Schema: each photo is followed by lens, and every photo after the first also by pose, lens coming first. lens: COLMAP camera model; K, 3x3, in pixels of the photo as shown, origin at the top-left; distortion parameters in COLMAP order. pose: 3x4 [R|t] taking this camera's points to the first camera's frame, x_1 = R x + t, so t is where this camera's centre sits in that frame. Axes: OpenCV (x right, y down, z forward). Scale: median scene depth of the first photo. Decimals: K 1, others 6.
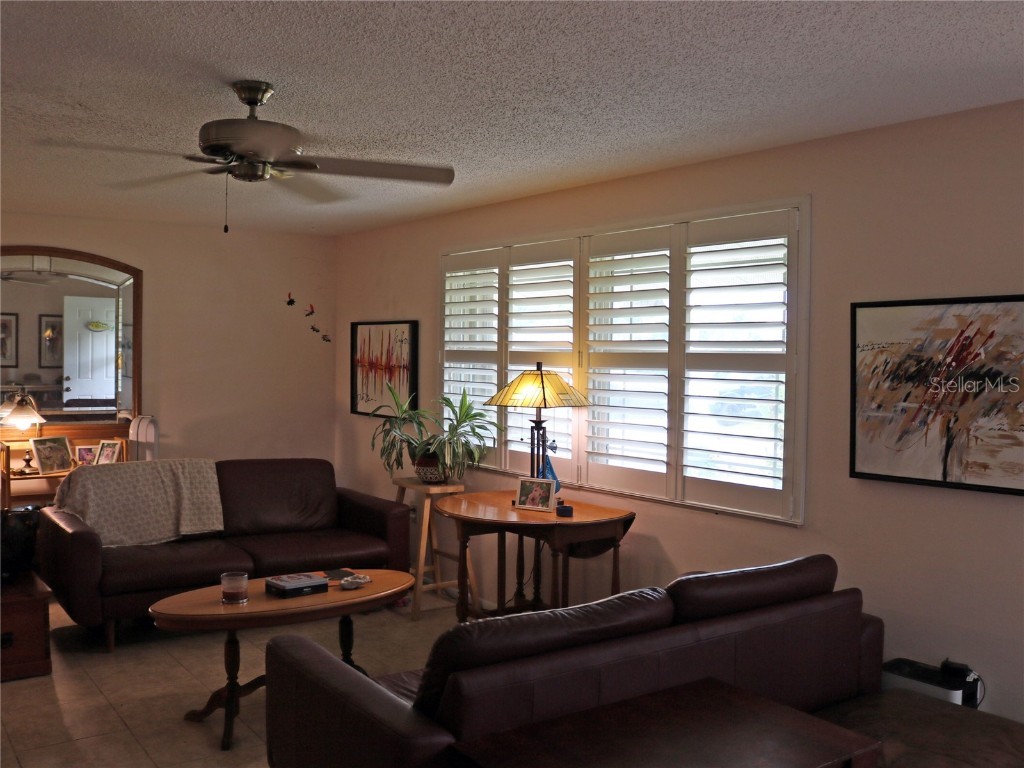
lens RADIAL K [[971.5, 0, 504.9], [0, 971.5, 383.1], [0, 0, 1]] dist [-0.074010, 0.000000]
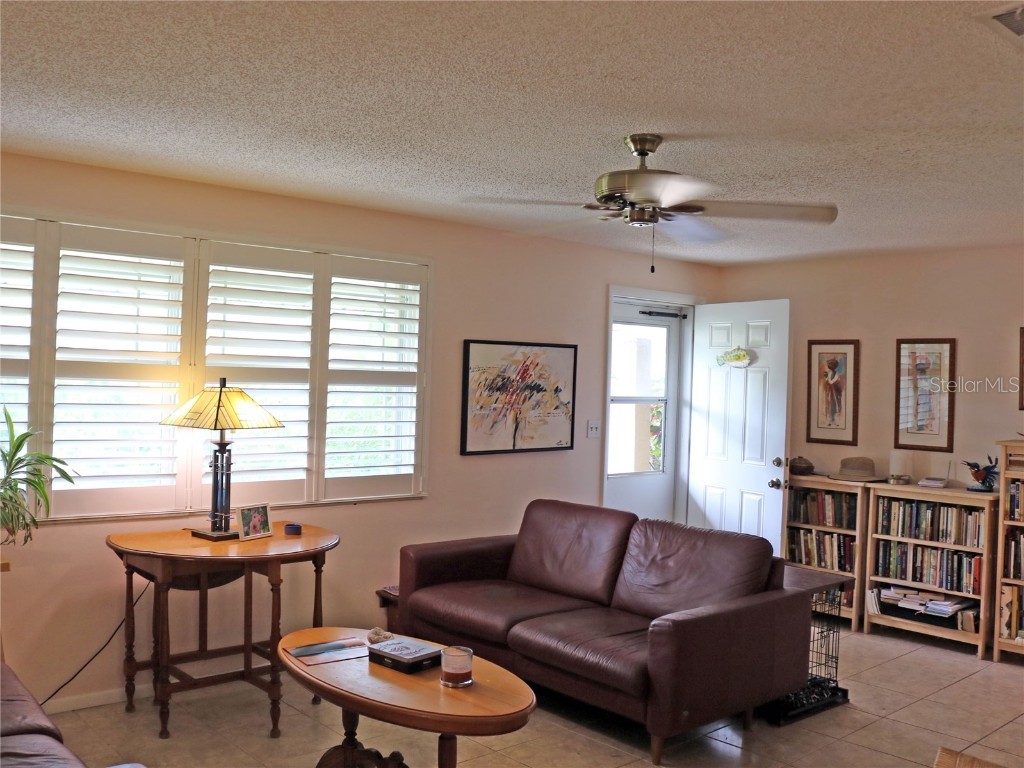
lens RADIAL K [[971.5, 0, 505.7], [0, 971.5, 381.6], [0, 0, 1]] dist [-0.074010, 0.000000]
pose [[-0.092117, -0.020407, 0.995539, -1.072938], [-0.002633, 0.999791, 0.020250, -0.044971], [-0.995745, -0.000756, -0.092151, 1.003043]]
